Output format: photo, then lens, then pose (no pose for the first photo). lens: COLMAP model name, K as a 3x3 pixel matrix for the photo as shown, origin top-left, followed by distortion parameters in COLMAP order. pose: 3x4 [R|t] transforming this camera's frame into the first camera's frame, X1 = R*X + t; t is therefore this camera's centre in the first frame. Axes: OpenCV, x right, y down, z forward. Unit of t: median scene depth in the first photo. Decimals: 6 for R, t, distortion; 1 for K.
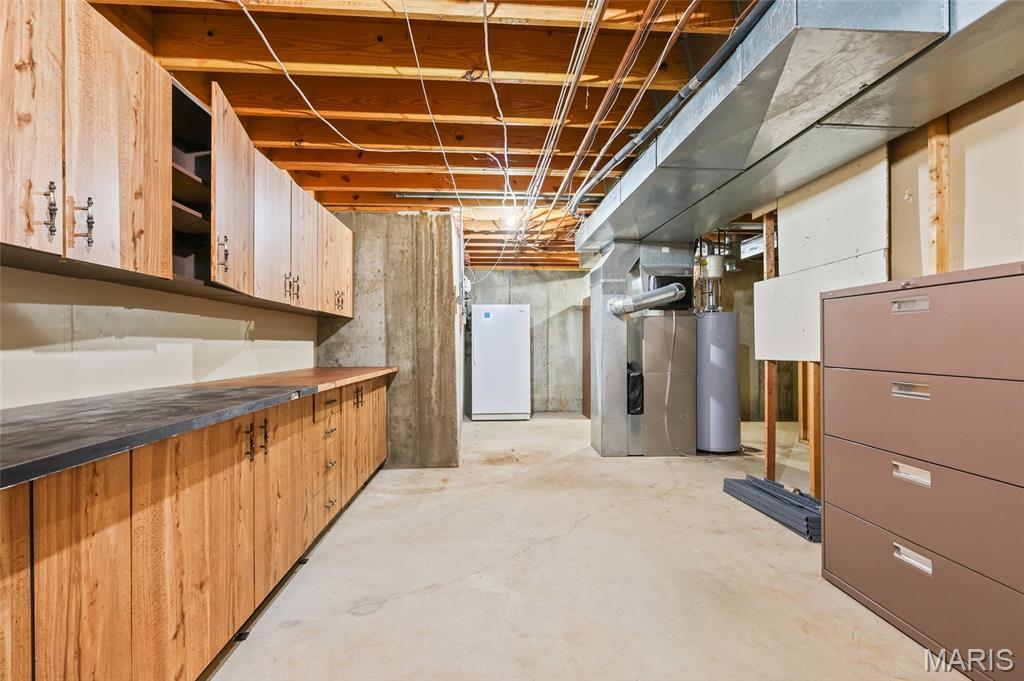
lens RADIAL K [[454.2, 0, 512.7], [0, 454.2, 344.1], [0, 0, 1]] dist [0.019981, 0.000414]
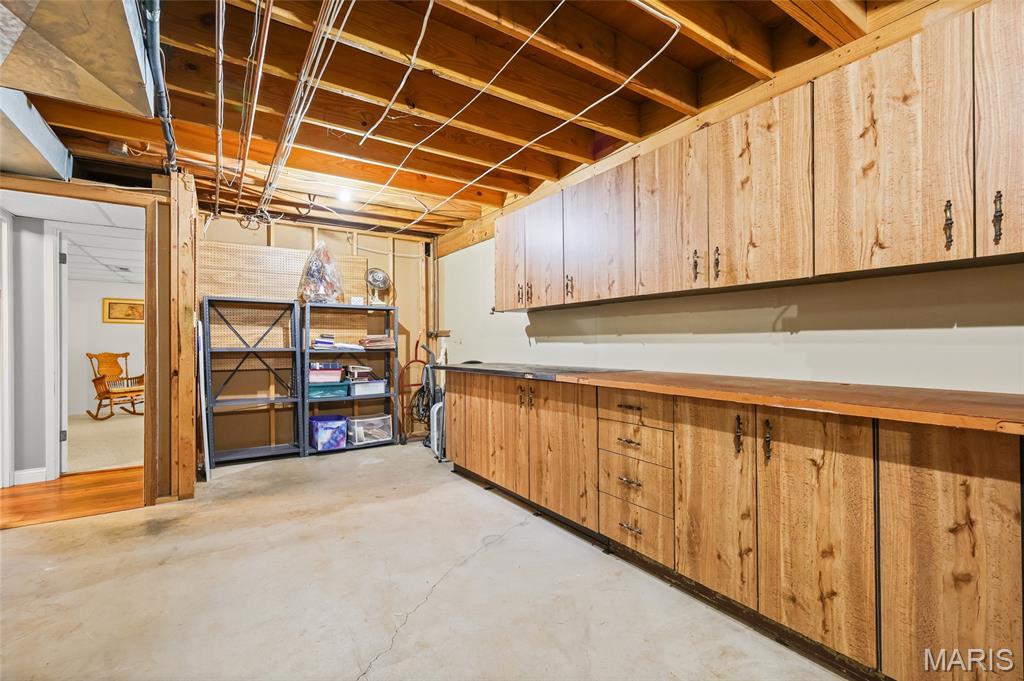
lens RADIAL K [[454.2, 0, 511.7], [0, 454.2, 341.0], [0, 0, 1]] dist [0.019981, 0.000414]
pose [[-0.870953, 0.009738, -0.491270, 0.273228], [0.012910, 0.999912, -0.003068, 0.005344], [0.491197, -0.009014, -0.871002, 2.177887]]
